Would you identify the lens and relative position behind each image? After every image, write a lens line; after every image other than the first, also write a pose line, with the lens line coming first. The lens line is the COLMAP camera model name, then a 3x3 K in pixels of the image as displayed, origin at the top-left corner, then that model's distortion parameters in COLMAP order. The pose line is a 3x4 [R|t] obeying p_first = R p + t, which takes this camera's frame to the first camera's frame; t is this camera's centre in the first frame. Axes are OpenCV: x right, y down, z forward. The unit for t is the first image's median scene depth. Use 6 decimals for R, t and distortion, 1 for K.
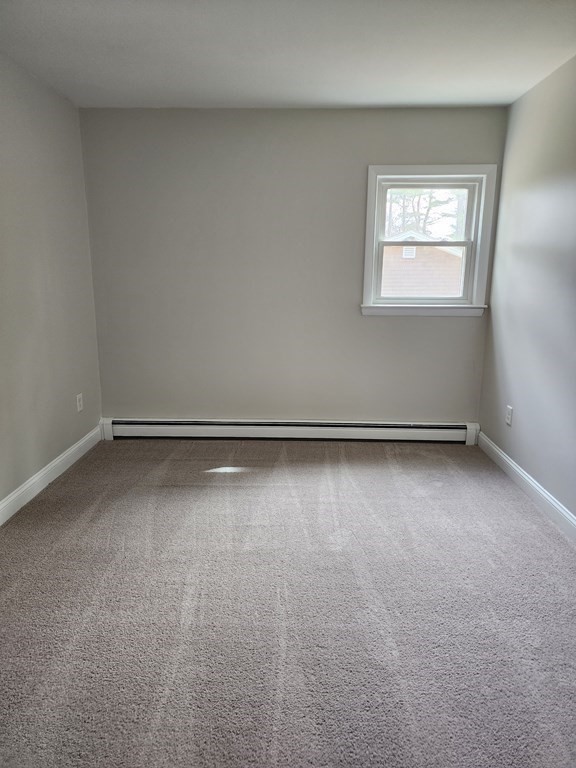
lens RADIAL K [[516.4, 0, 286.7], [0, 516.4, 381.1], [0, 0, 1]] dist [0.085348, -0.067820]
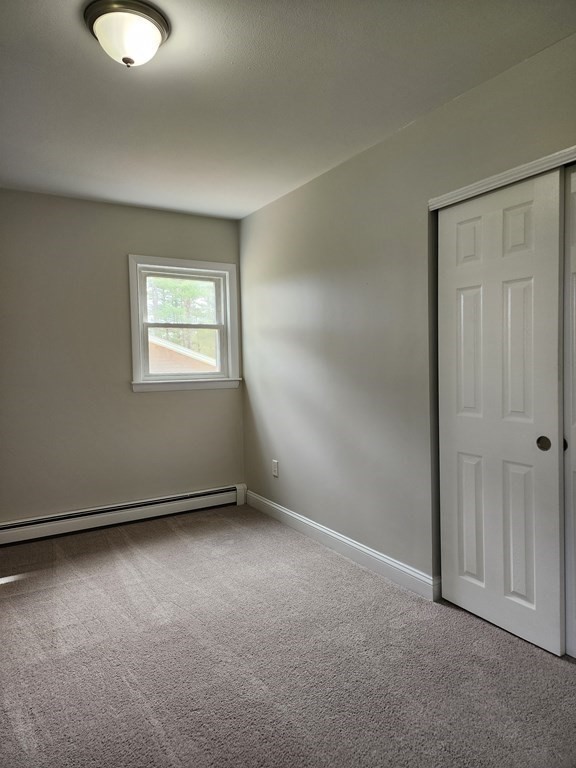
lens RADIAL K [[516.4, 0, 284.3], [0, 516.4, 376.8], [0, 0, 1]] dist [0.085348, -0.067820]
pose [[0.850744, -0.043328, 0.523792, -0.143693], [0.139816, 0.979343, -0.146079, 0.035055], [-0.506643, 0.197510, 0.839228, -0.012212]]
